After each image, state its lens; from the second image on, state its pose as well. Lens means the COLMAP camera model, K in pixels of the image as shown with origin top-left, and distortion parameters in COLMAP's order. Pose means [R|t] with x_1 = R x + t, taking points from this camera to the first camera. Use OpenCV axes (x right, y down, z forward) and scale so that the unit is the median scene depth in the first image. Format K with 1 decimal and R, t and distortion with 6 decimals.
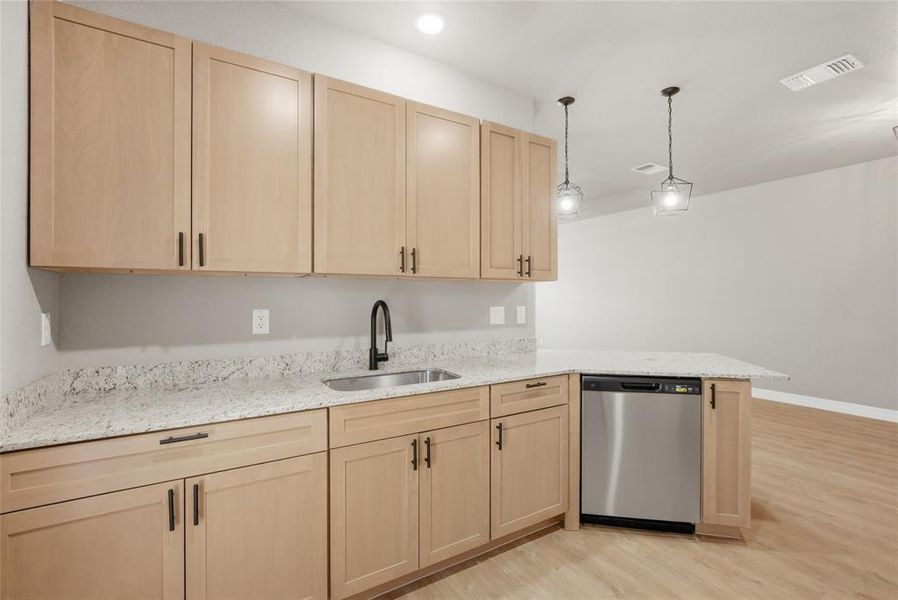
lens RADIAL K [[404.6, 0, 450.8], [0, 404.6, 297.6], [0, 0, 1]] dist [-0.001910, 0.000370]
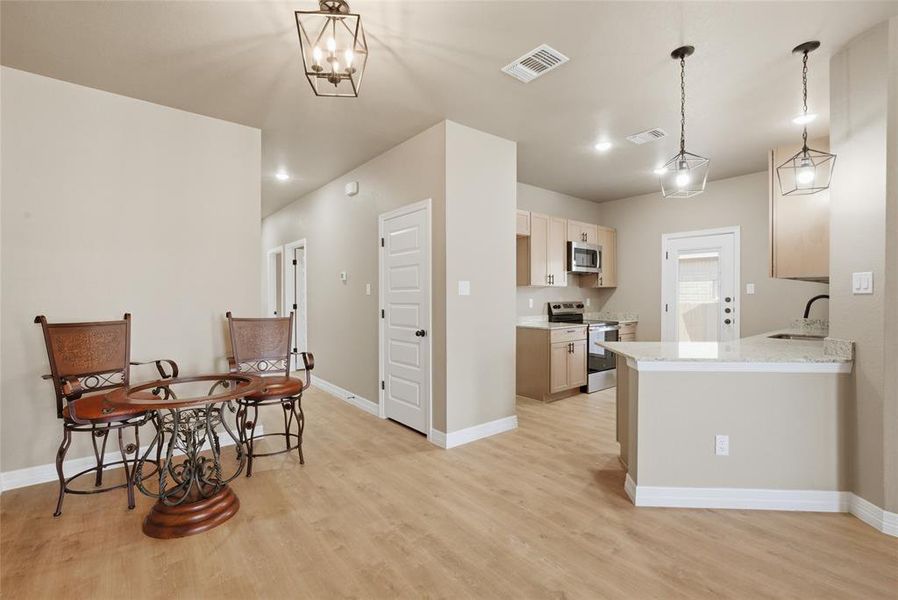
lens RADIAL K [[404.6, 0, 450.8], [0, 404.6, 297.6], [0, 0, 1]] dist [-0.001910, 0.000370]
pose [[-0.989963, 0.000941, -0.141322, 1.638259], [0.000425, 0.999993, 0.003686, 0.010810], [0.141324, 0.003589, -0.989957, 2.527984]]
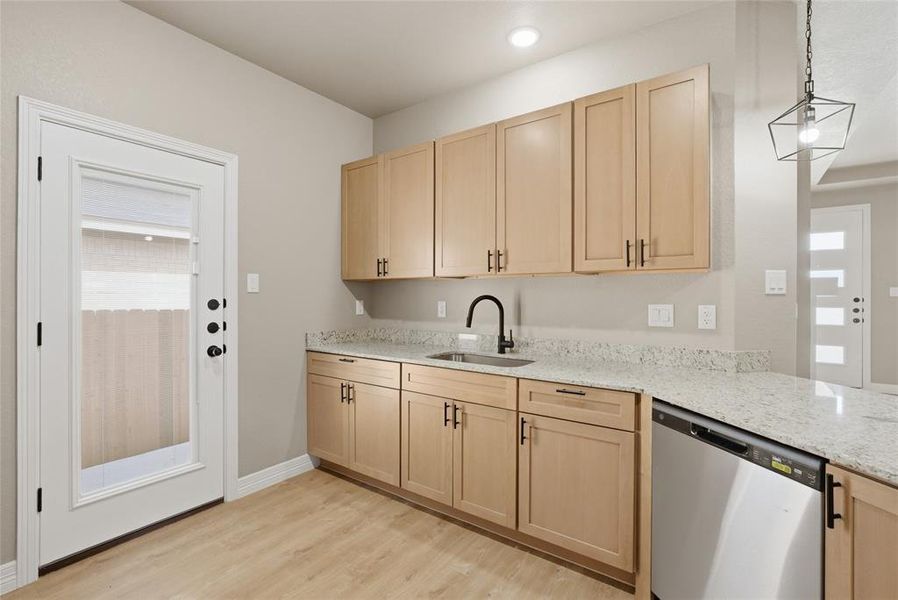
lens RADIAL K [[404.6, 0, 450.8], [0, 404.6, 297.6], [0, 0, 1]] dist [-0.001910, 0.000370]
pose [[0.393463, 0.005584, -0.919324, 0.923172], [-0.000254, 0.999982, 0.005965, 0.006418], [0.919340, -0.002113, 0.393457, 0.424241]]
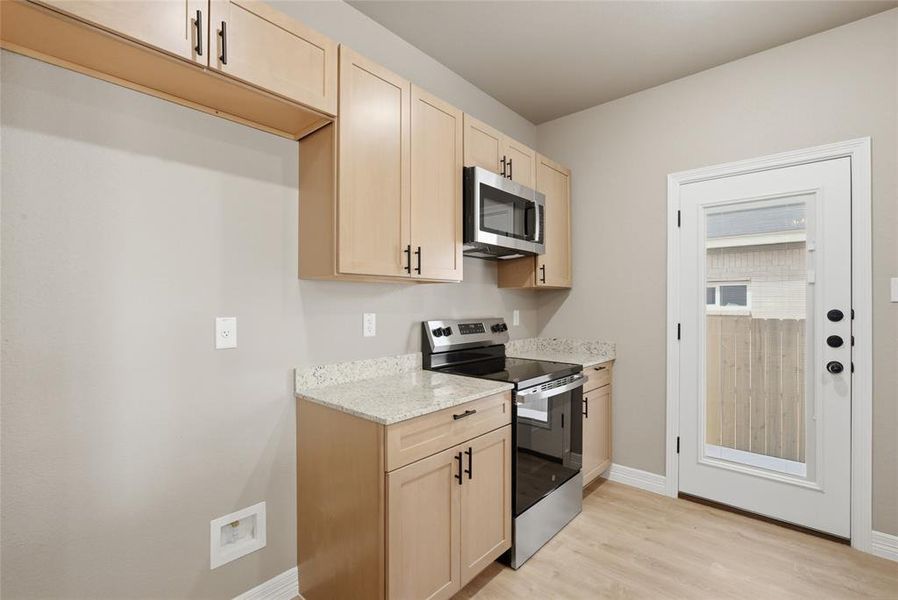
lens RADIAL K [[399.3, 0, 445.4], [0, 399.3, 301.0], [0, 0, 1]] dist [-0.008010, -0.000023]
pose [[-0.959133, -0.003030, -0.282939, 0.833900], [-0.001002, 0.999973, -0.007311, 0.004623], [0.282954, -0.006729, -0.959110, 0.963457]]
